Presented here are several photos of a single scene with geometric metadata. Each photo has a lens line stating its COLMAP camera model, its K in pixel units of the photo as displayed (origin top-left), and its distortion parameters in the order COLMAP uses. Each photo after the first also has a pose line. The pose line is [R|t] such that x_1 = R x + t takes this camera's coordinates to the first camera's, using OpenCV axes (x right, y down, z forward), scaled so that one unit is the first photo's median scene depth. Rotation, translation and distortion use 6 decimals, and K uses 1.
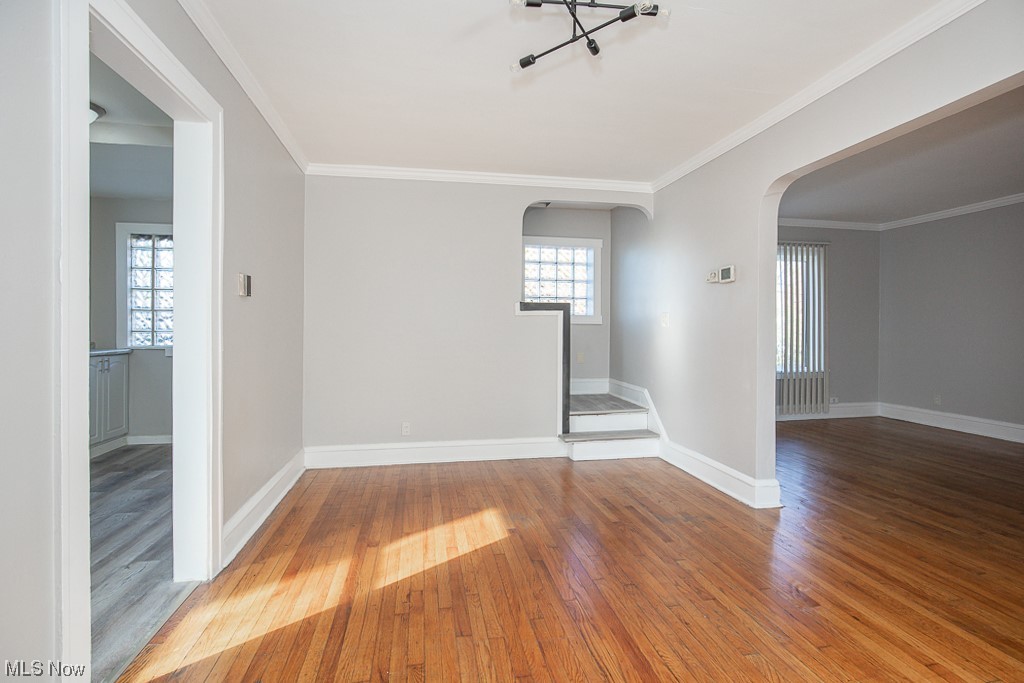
lens RADIAL K [[472.9, 0, 516.2], [0, 472.9, 335.0], [0, 0, 1]] dist [-0.003855, -0.000171]
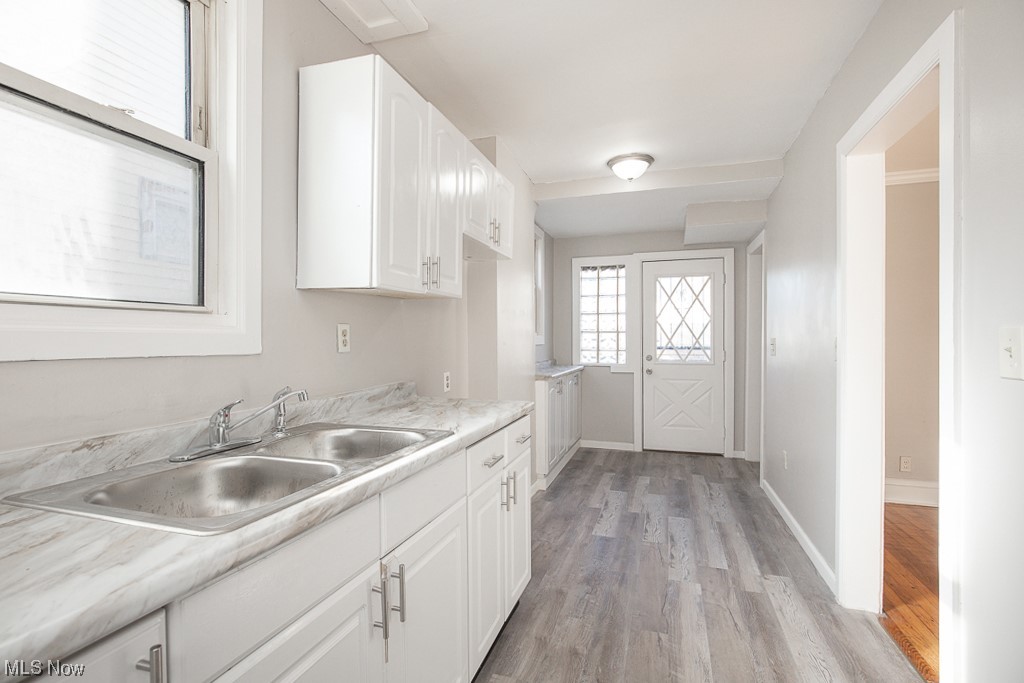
lens RADIAL K [[472.9, 0, 516.2], [0, 472.9, 335.0], [0, 0, 1]] dist [-0.003855, -0.000171]
pose [[0.874668, -0.012202, -0.484569, -0.389726], [-0.005458, 0.999372, -0.035017, -0.003423], [0.484692, 0.033273, 0.874052, -0.098856]]
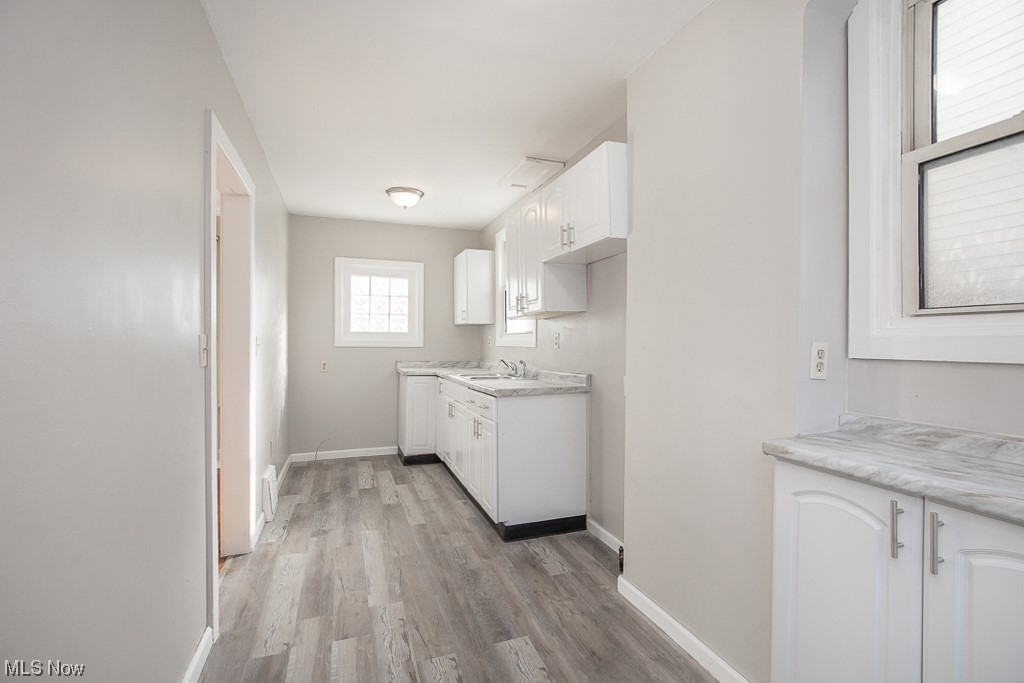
lens RADIAL K [[472.9, 0, 516.2], [0, 472.9, 335.0], [0, 0, 1]] dist [-0.003855, -0.000171]
pose [[-0.988117, -0.008993, -0.153439, -0.533987], [-0.010295, 0.999917, 0.007691, -0.028833], [0.153357, 0.009179, -0.988128, 0.917100]]
